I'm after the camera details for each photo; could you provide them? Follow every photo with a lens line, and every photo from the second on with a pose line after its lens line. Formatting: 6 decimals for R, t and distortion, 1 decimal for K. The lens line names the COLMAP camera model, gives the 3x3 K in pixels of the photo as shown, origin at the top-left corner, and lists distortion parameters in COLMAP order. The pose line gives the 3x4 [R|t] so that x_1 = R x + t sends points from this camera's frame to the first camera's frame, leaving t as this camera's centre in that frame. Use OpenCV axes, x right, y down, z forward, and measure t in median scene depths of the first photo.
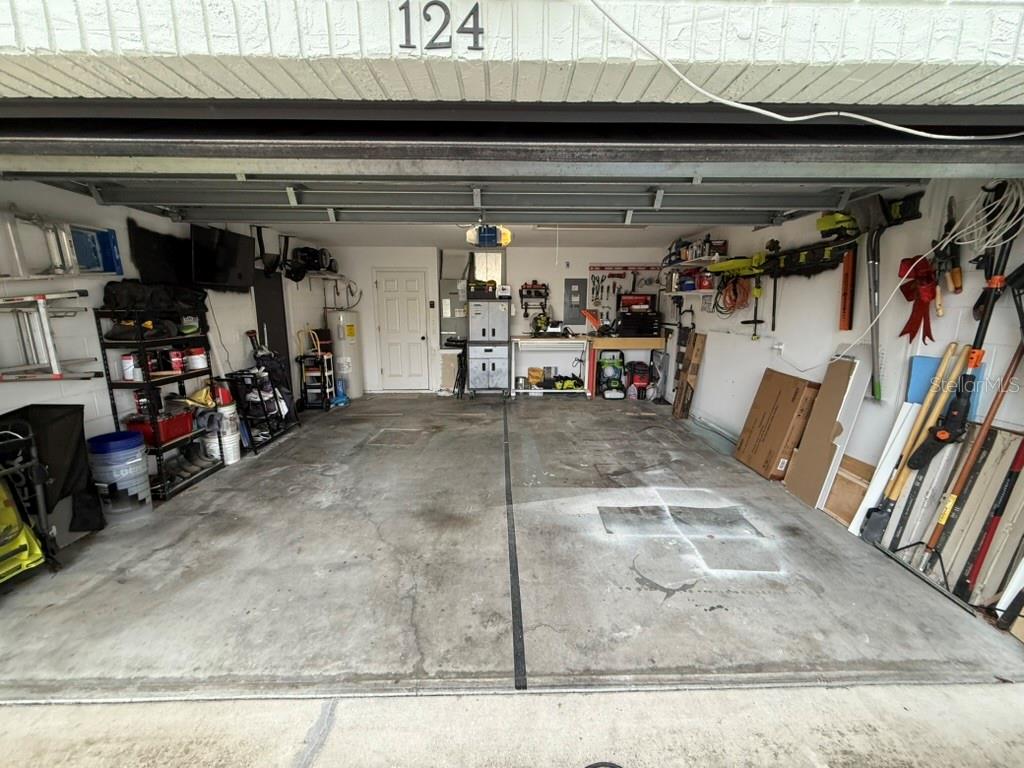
lens RADIAL K [[408.8, 0, 512.3], [0, 408.8, 385.4], [0, 0, 1]] dist [0.000117, 0.000216]
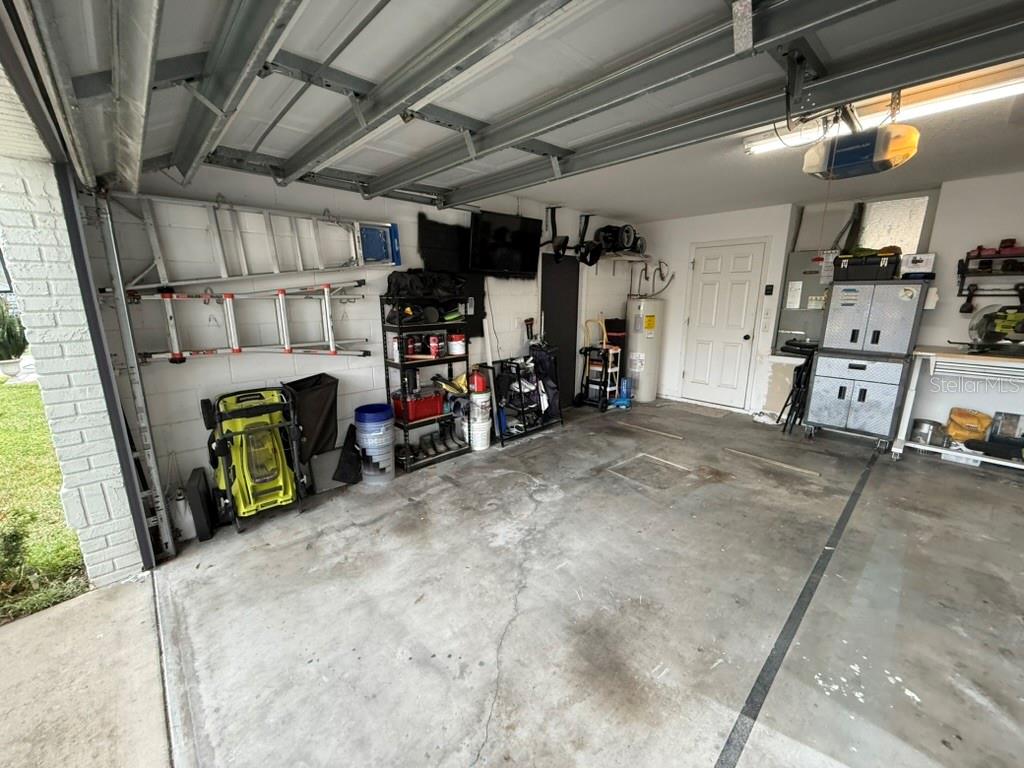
lens RADIAL K [[408.8, 0, 508.6], [0, 408.8, 383.0], [0, 0, 1]] dist [0.000117, 0.000216]
pose [[0.661266, 0.158440, -0.733229, 0.061872], [-0.139421, 0.986368, 0.087403, -0.058081], [0.737082, 0.044430, 0.674341, 0.301634]]
